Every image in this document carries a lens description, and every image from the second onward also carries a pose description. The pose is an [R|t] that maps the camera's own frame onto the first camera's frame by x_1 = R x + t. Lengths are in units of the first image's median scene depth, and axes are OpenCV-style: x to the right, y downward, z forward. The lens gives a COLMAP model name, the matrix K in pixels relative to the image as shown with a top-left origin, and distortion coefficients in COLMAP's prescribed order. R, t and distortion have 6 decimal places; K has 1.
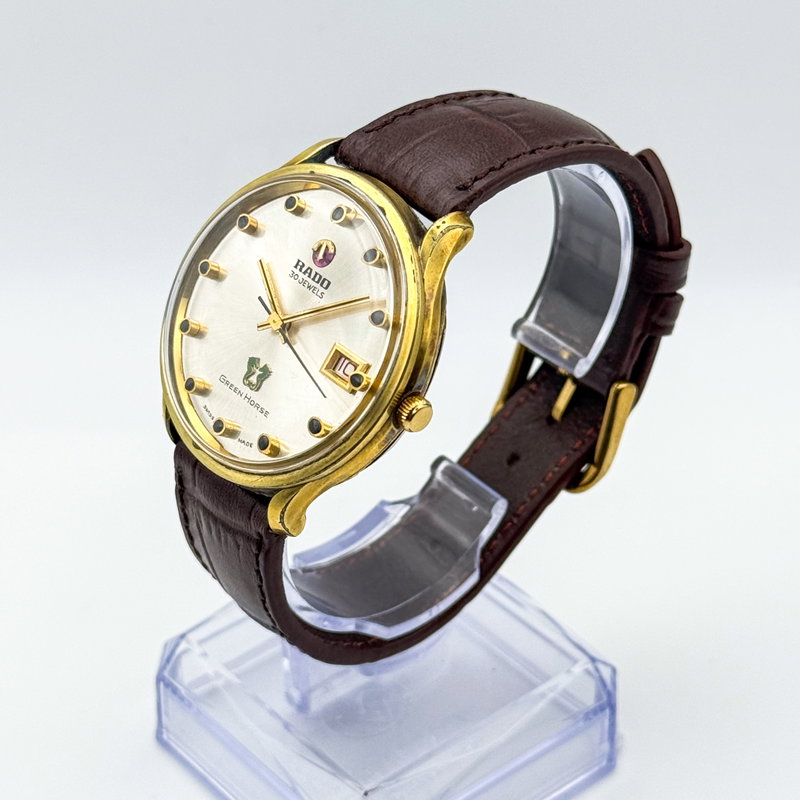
lens RADIAL K [[2252.2, 0, 398.6], [0, 2252.2, 399.7], [0, 0, 1]] dist [0.578986, 0.000000]
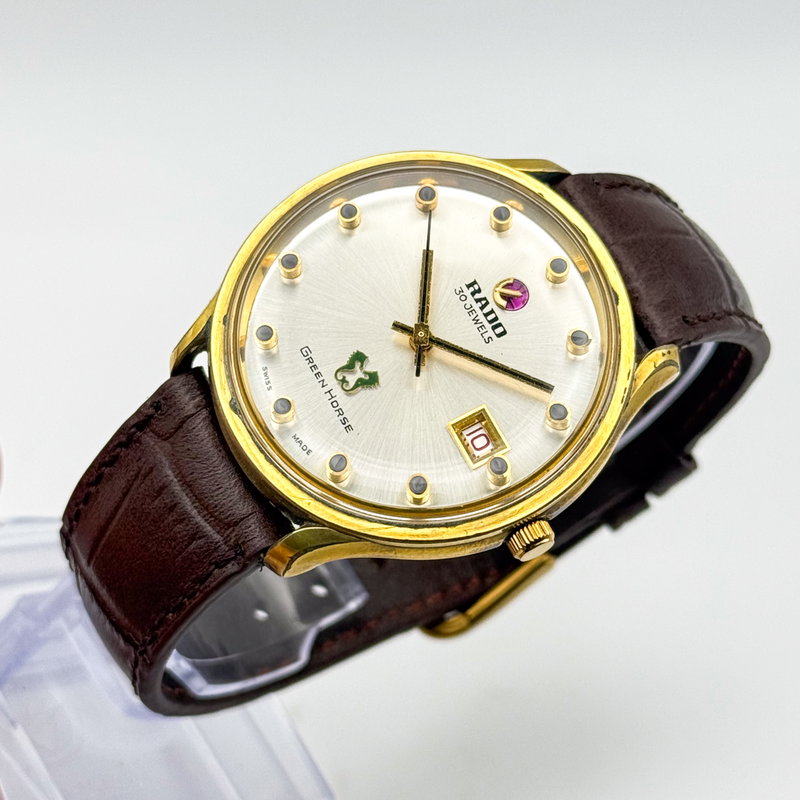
lens RADIAL K [[2252.2, 0, 399.9], [0, 2252.2, 402.1], [0, 0, 1]] dist [0.578986, 0.000000]
pose [[0.756878, 0.518729, 0.397562, -0.354908], [-0.525837, 0.844580, -0.100900, 0.066961], [-0.388113, -0.132684, 0.912011, 0.286938]]
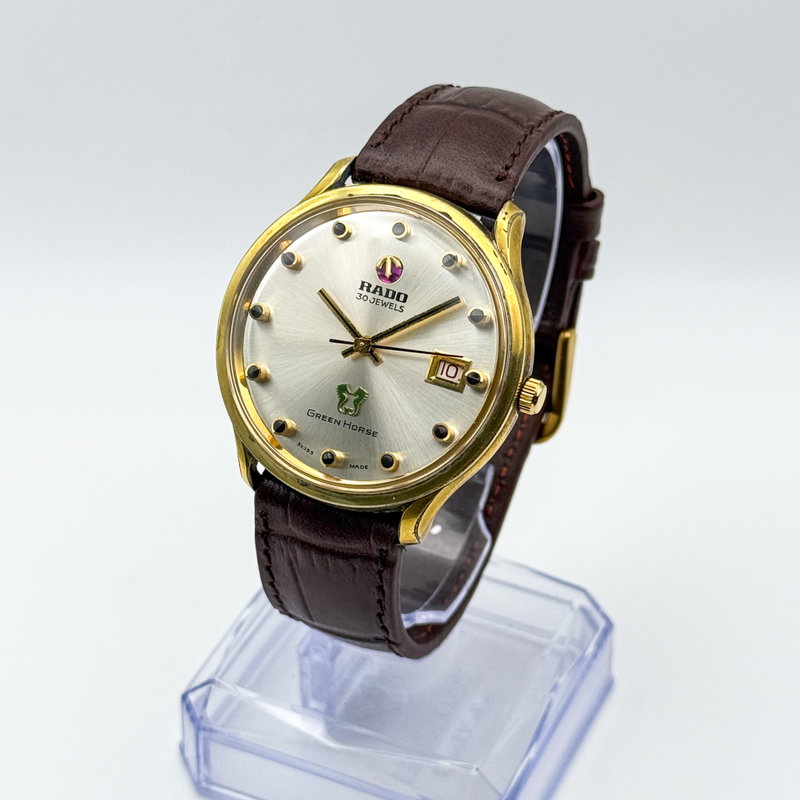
lens RADIAL K [[2252.2, 0, 402.6], [0, 2252.2, 403.1], [0, 0, 1]] dist [0.578986, 0.000000]
pose [[0.905423, -0.242925, 0.348132, -0.397185], [0.235301, 0.969765, 0.064727, -0.070275], [-0.353330, 0.023311, 0.935208, 0.037928]]
